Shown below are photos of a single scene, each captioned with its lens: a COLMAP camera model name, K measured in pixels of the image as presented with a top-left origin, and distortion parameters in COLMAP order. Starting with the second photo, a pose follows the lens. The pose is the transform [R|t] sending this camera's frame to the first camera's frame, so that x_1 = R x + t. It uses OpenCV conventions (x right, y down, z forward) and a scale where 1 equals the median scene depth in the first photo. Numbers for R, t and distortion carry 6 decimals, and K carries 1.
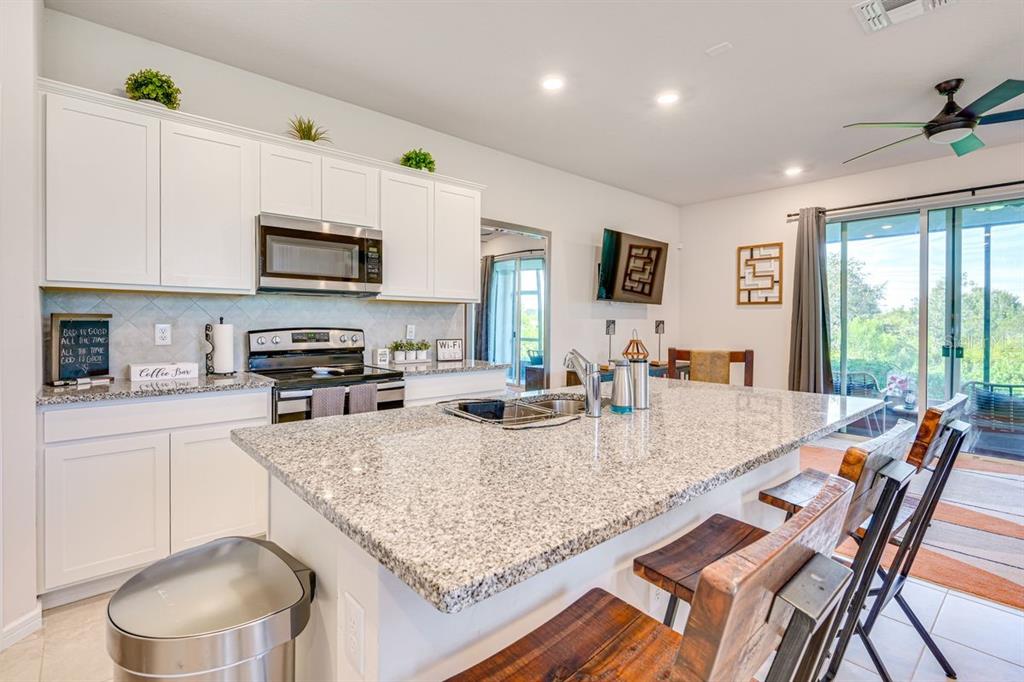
lens RADIAL K [[482.6, 0, 493.6], [0, 482.6, 323.7], [0, 0, 1]] dist [-0.001095, -0.000001]
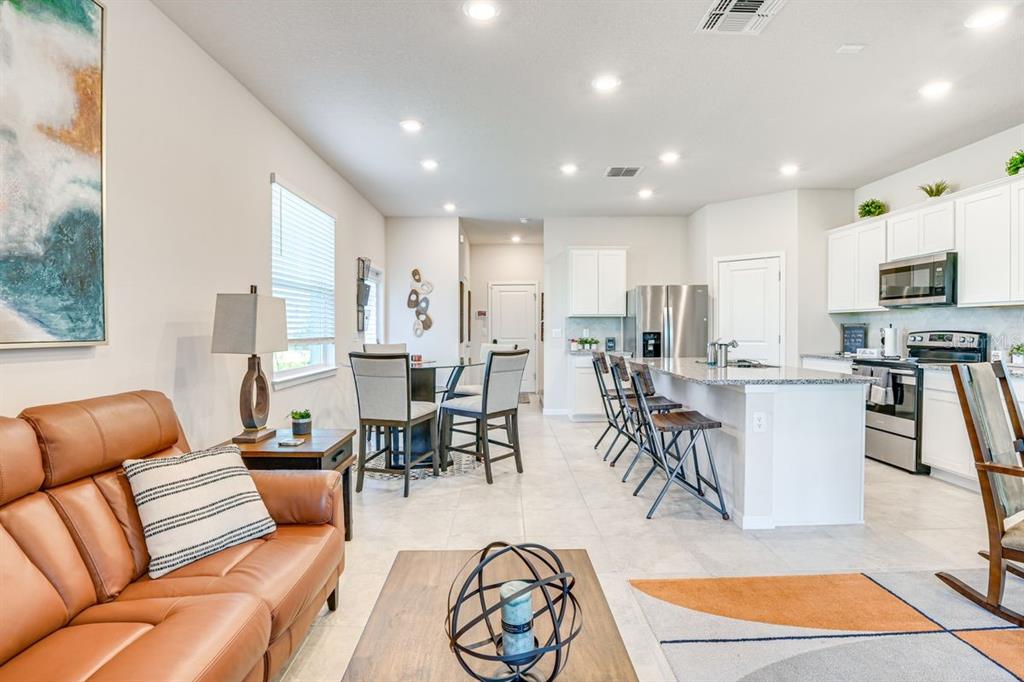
lens RADIAL K [[500.9, 0, 512.0], [0, 500.9, 341.0], [0, 0, 1]] dist [-0.016191, -0.000165]
pose [[-0.636603, 0.015905, -0.771028, 1.390482], [-0.003961, 0.999707, 0.023892, 0.008457], [0.771182, 0.018263, -0.636353, 0.903982]]
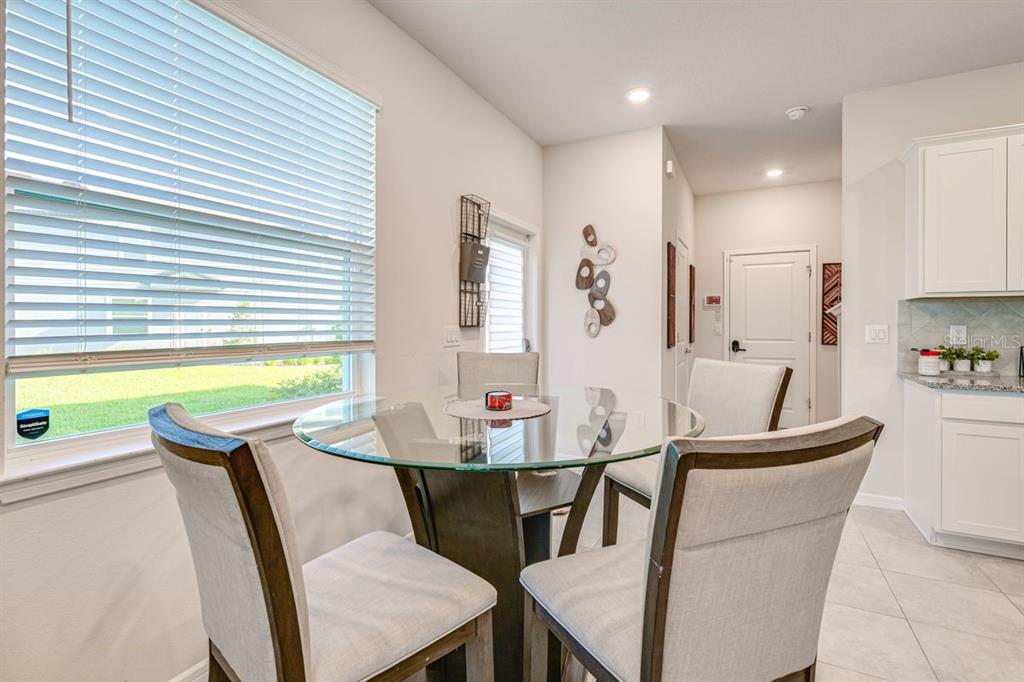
lens RADIAL K [[468.7, 0, 517.5], [0, 468.7, 323.1], [0, 0, 1]] dist [0.000346, 0.000163]
pose [[-0.920313, -0.005774, -0.391141, 0.672788], [-0.007536, 0.999967, 0.002972, 0.005700], [0.391111, 0.005683, -0.920326, 0.292096]]
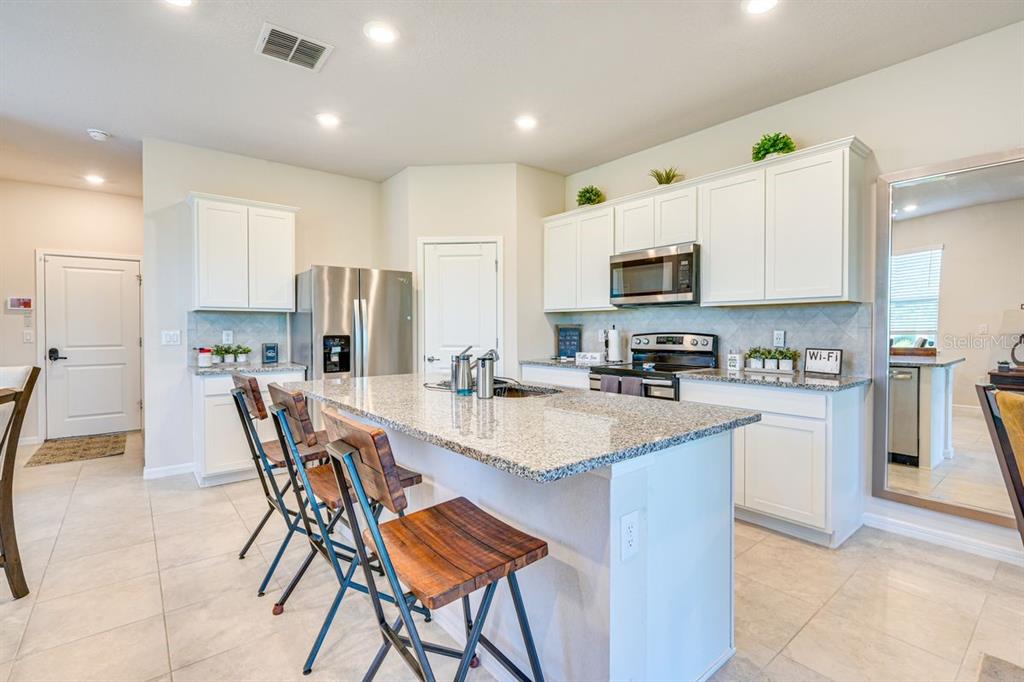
lens RADIAL K [[469.9, 0, 506.9], [0, 469.9, 333.2], [0, 0, 1]] dist [-0.001260, 0.000462]
pose [[-0.027327, 0.004725, -0.999615, 0.797284], [-0.003427, 0.999983, 0.004820, 0.005234], [0.999621, 0.003557, -0.027310, 0.580673]]
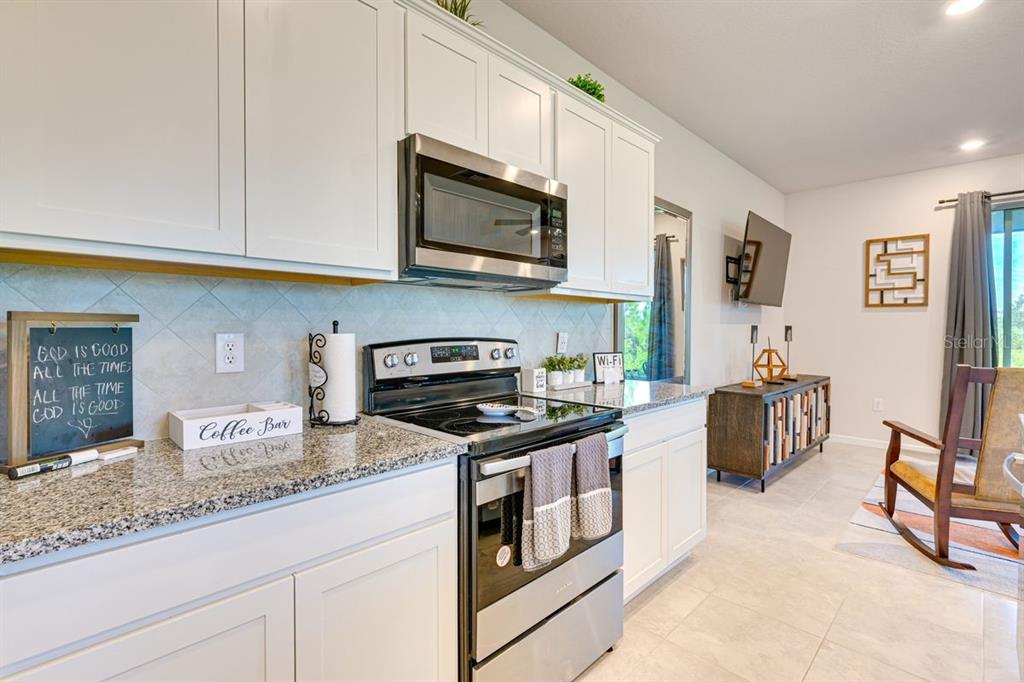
lens RADIAL K [[469.9, 0, 506.9], [0, 469.9, 333.2], [0, 0, 1]] dist [-0.001260, 0.000462]
pose [[0.997088, -0.003497, 0.076184, -0.339222], [0.002907, 0.999965, 0.007855, -0.002449], [-0.076209, -0.007611, 0.997063, 0.367914]]
